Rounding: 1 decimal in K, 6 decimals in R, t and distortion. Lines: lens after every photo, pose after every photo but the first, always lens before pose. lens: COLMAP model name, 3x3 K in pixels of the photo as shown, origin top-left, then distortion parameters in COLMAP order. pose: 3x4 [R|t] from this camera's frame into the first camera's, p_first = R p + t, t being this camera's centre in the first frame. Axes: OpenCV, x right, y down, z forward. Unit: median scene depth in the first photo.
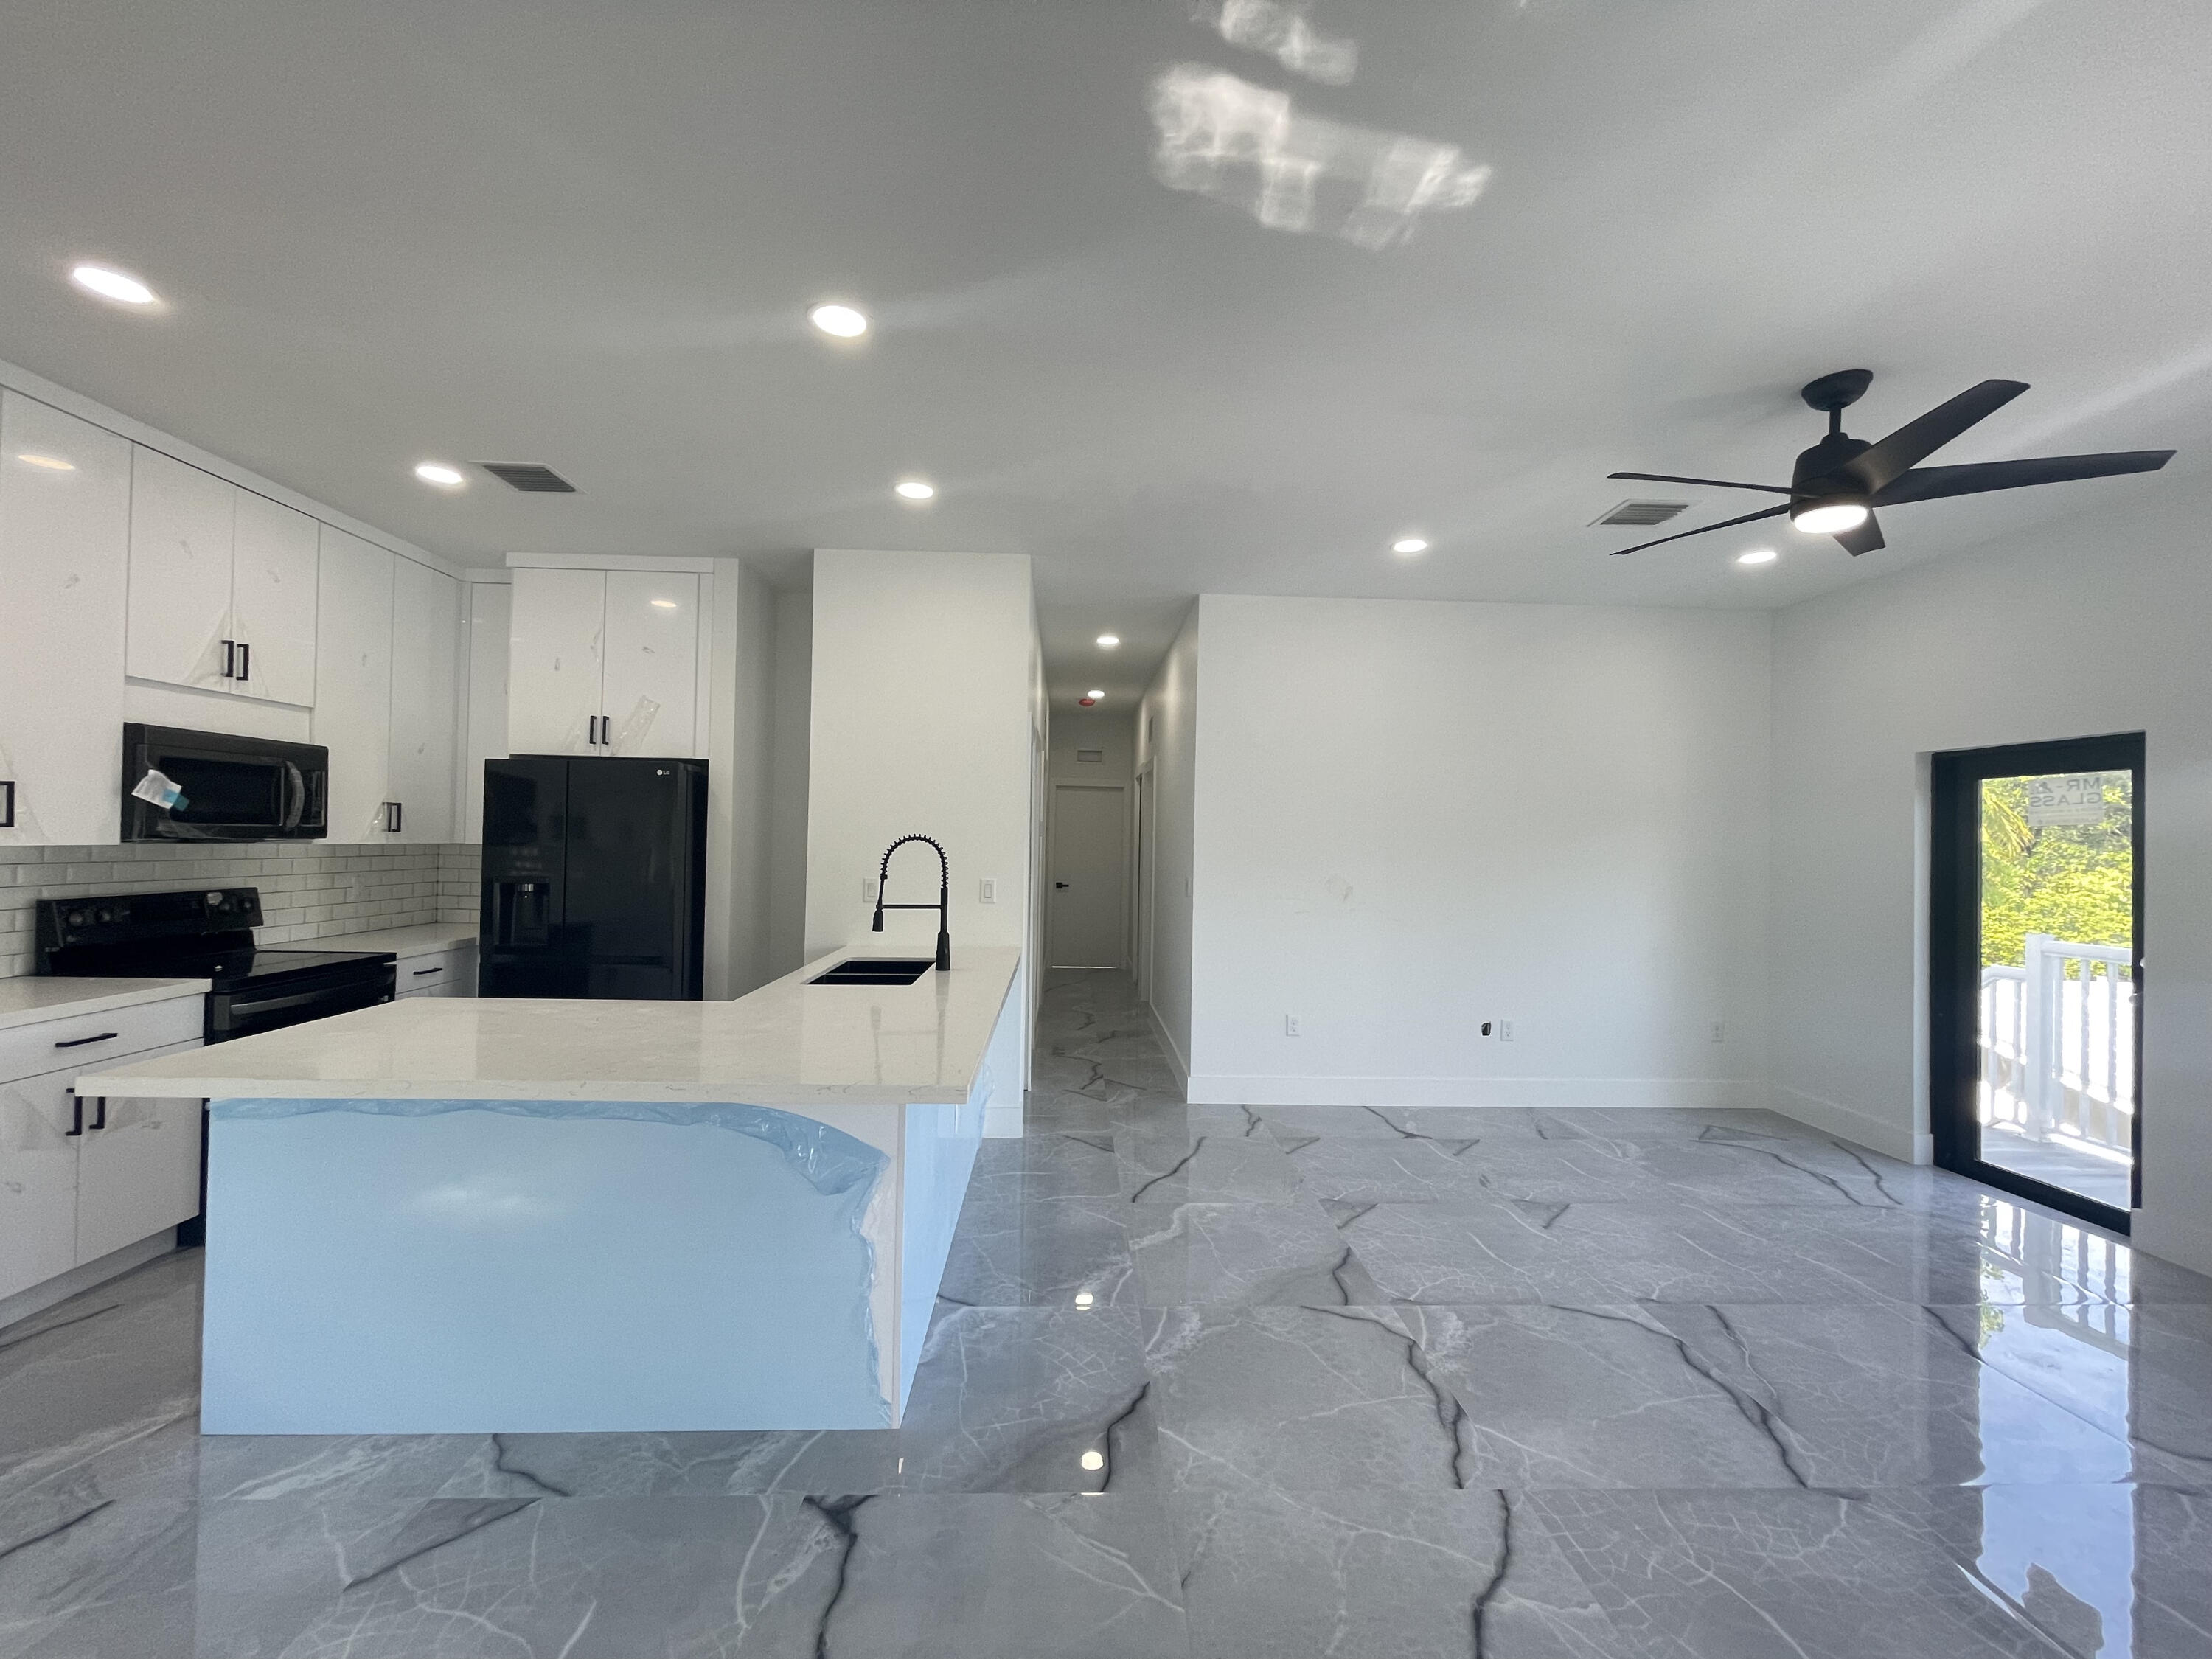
lens RADIAL K [[894.2, 0, 1101.0], [0, 894.2, 830.5], [0, 0, 1]] dist [-0.000884, 0.000141]
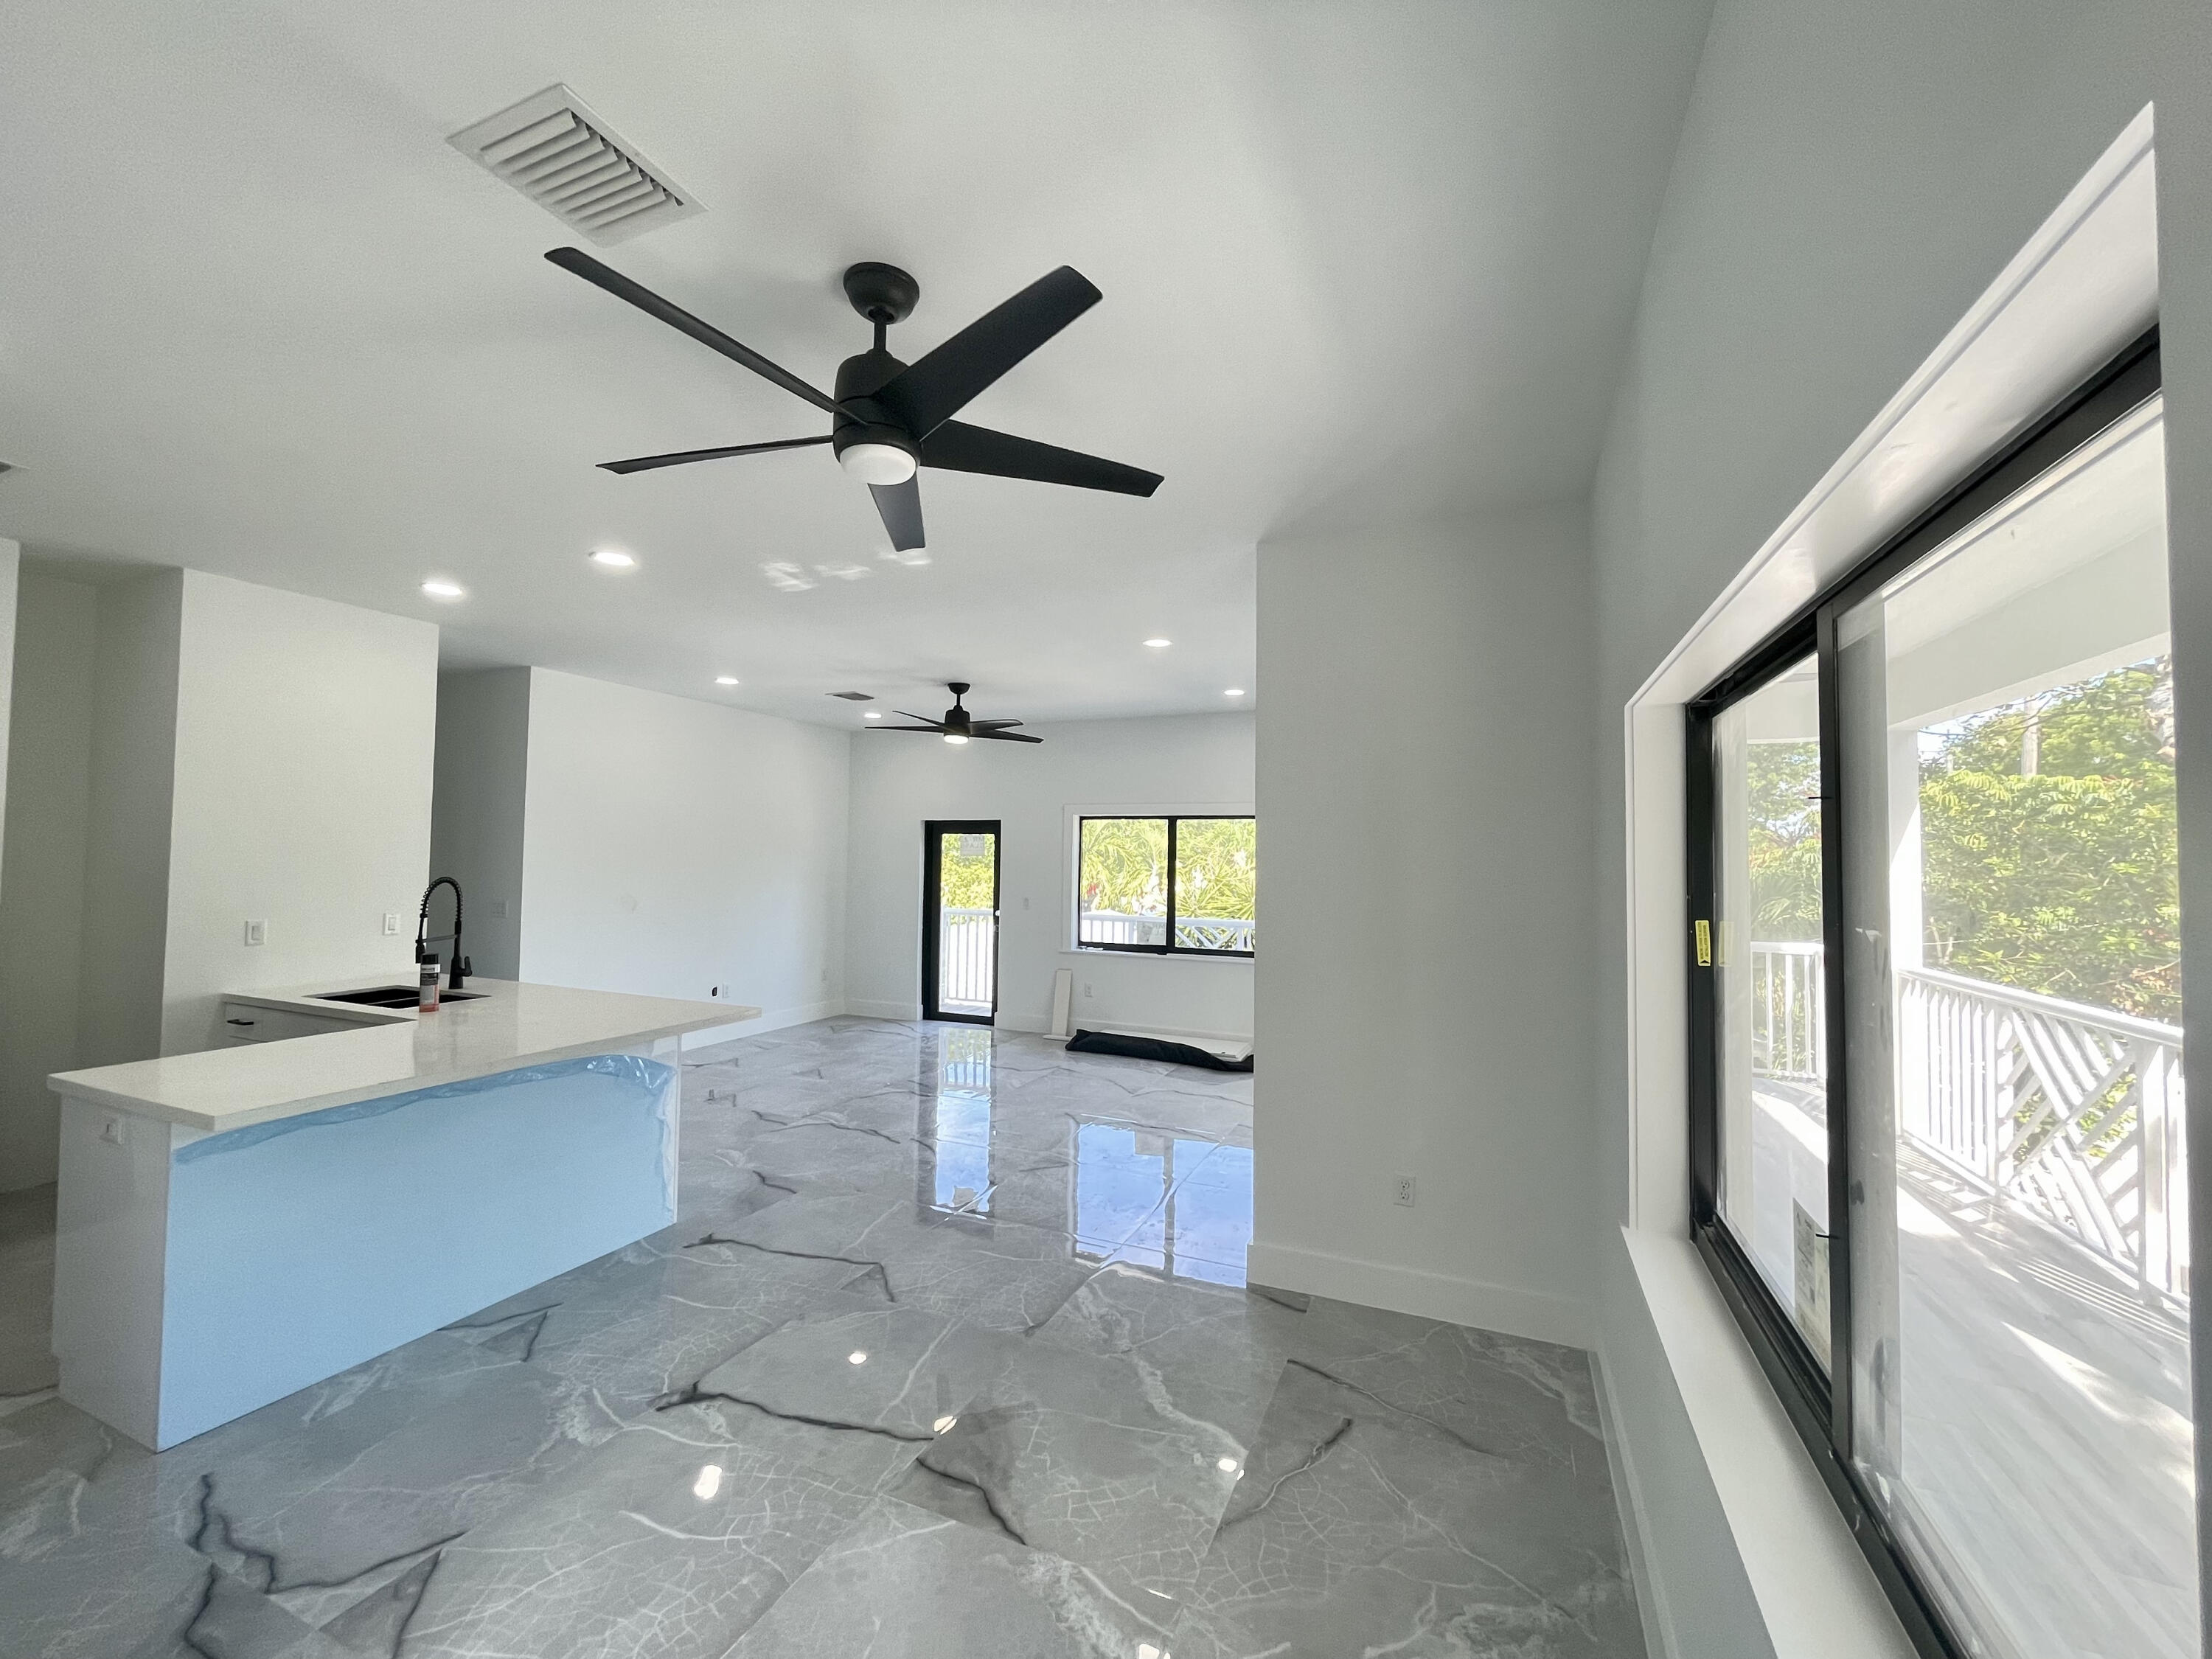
lens RADIAL K [[894.2, 0, 1099.5], [0, 894.2, 826.4], [0, 0, 1]] dist [-0.000884, 0.000141]
pose [[0.434846, 0.018907, 0.900307, -0.935147], [-0.017968, 0.999763, -0.012317, -0.066919], [-0.900326, -0.010820, 0.435082, -0.325308]]
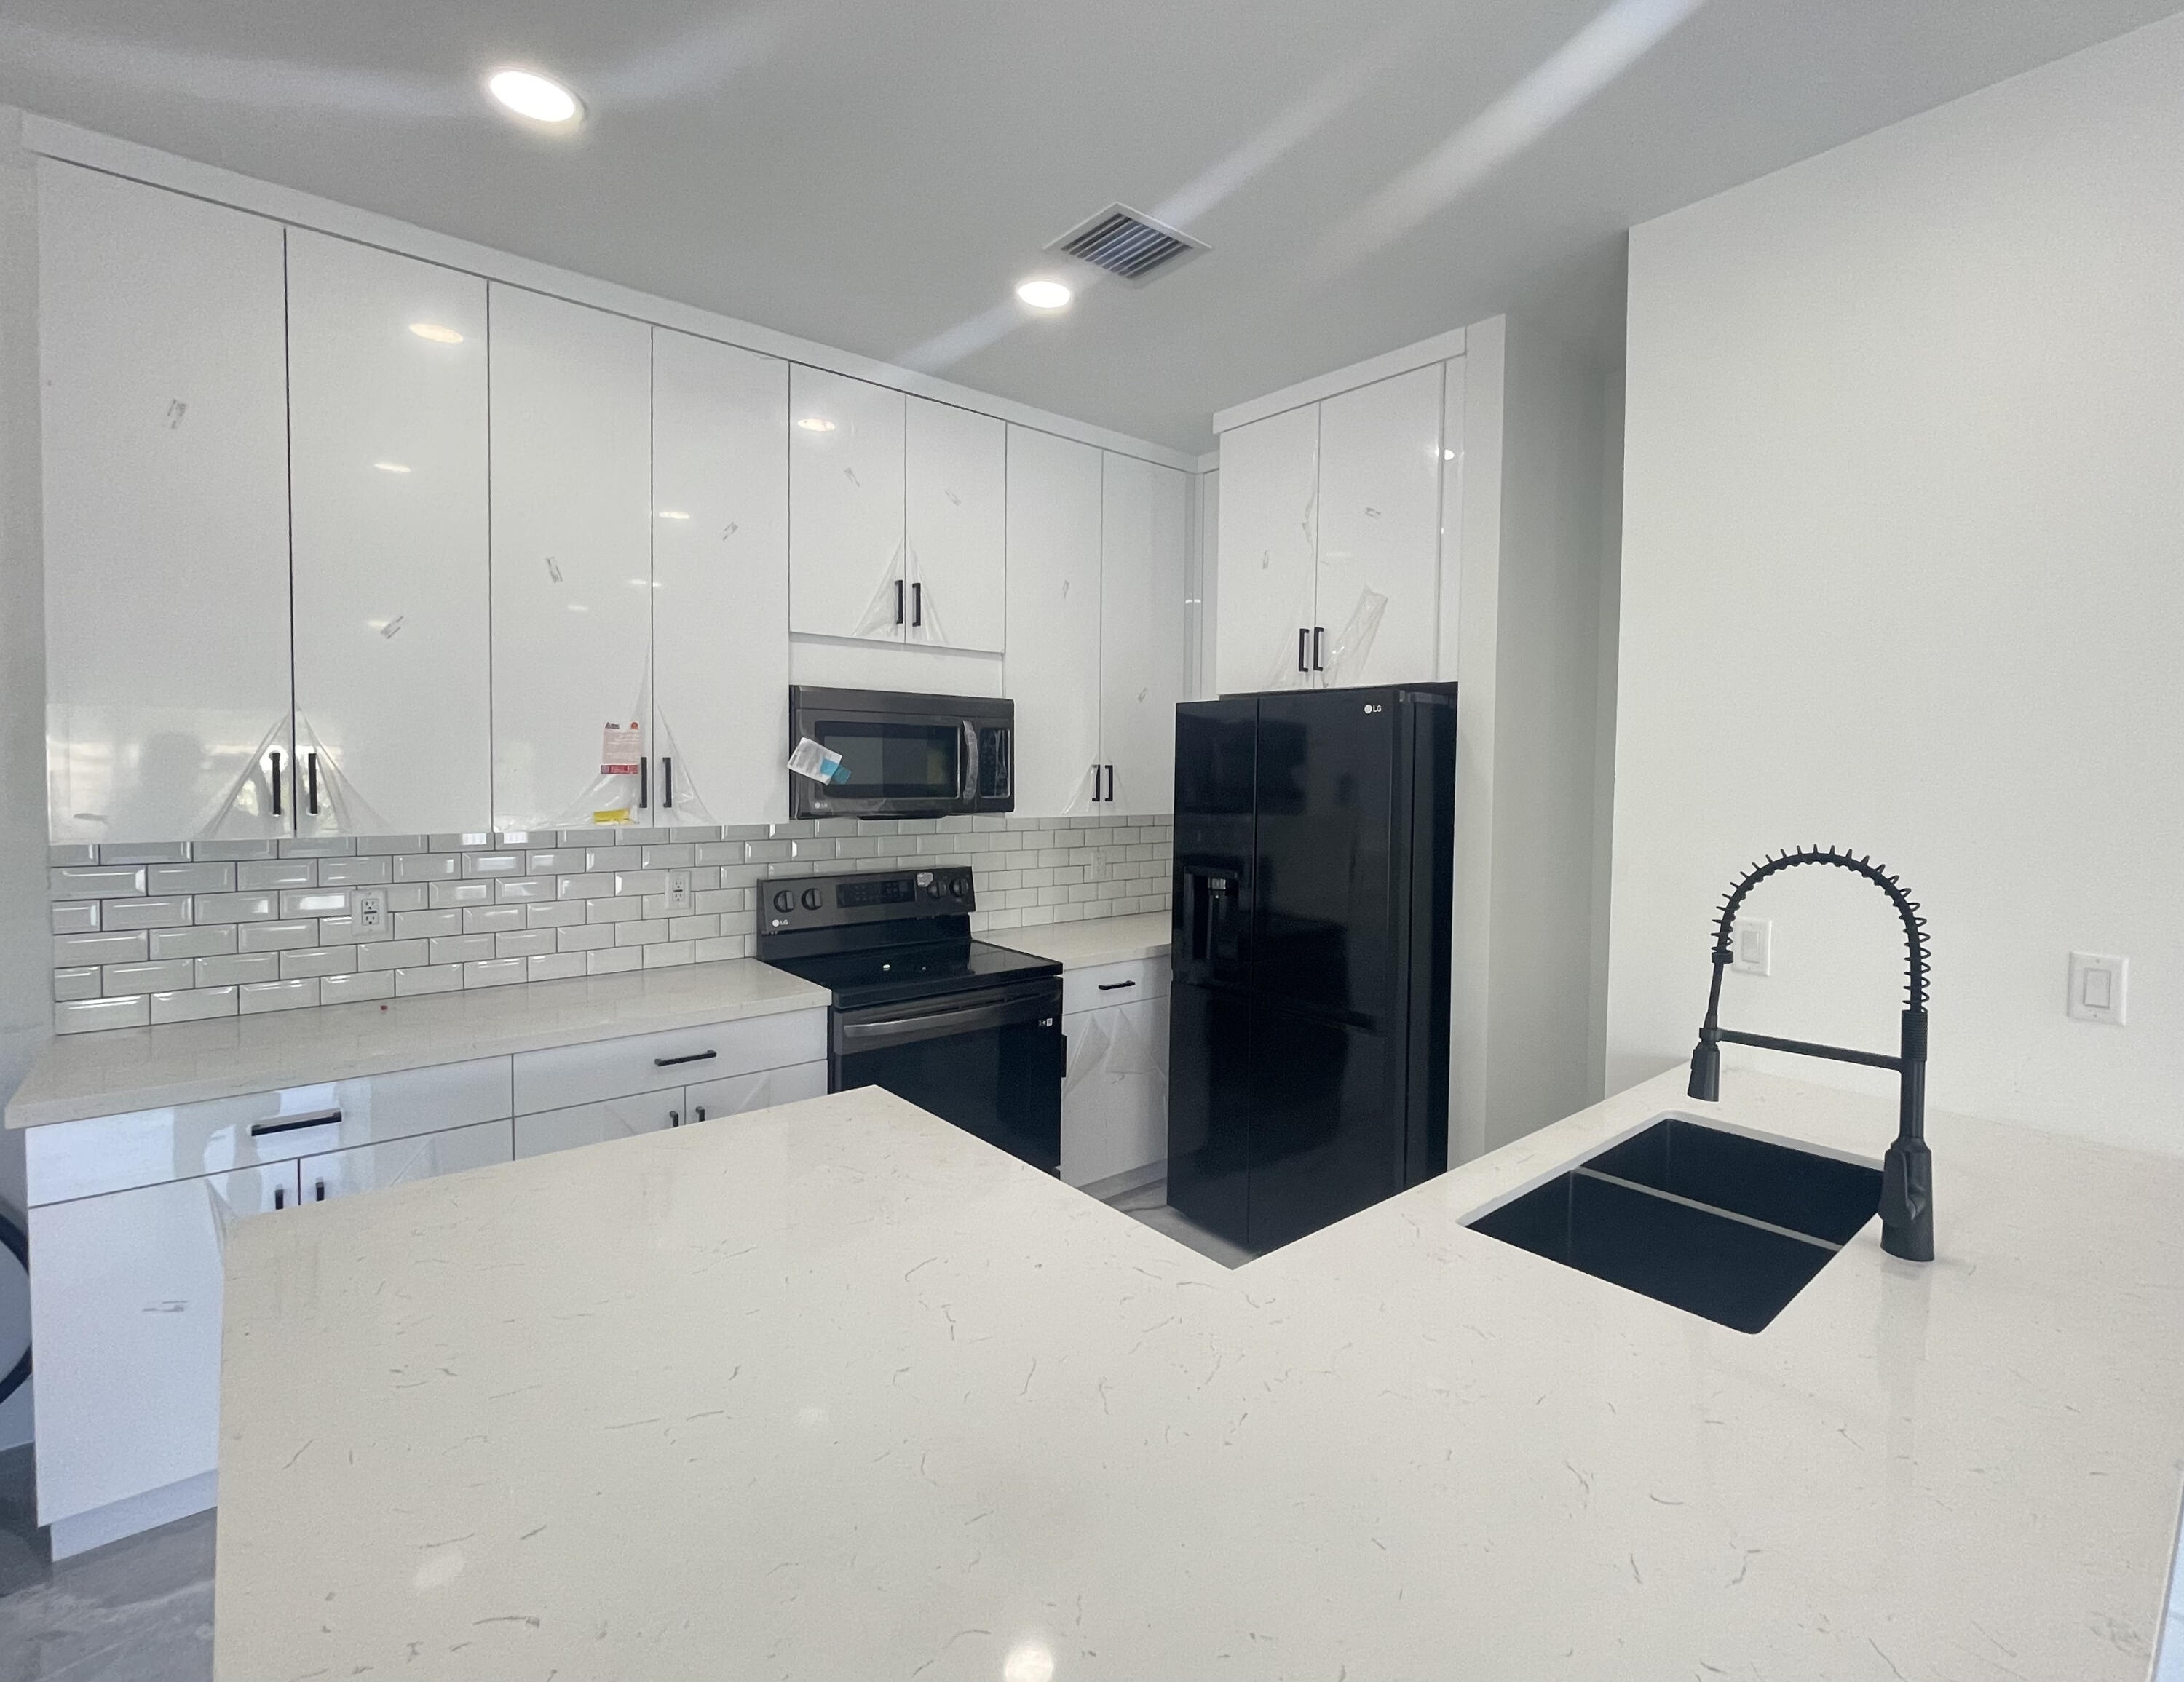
lens RADIAL K [[1018.1, 0, 1178.4], [0, 1018.1, 805.7], [0, 0, 1]] dist [-0.011896, -0.000794]
pose [[0.648382, 0.018213, -0.761097, -0.071081], [0.006816, 0.999535, 0.029725, -0.026446], [0.761285, -0.024461, 0.647956, 0.573902]]
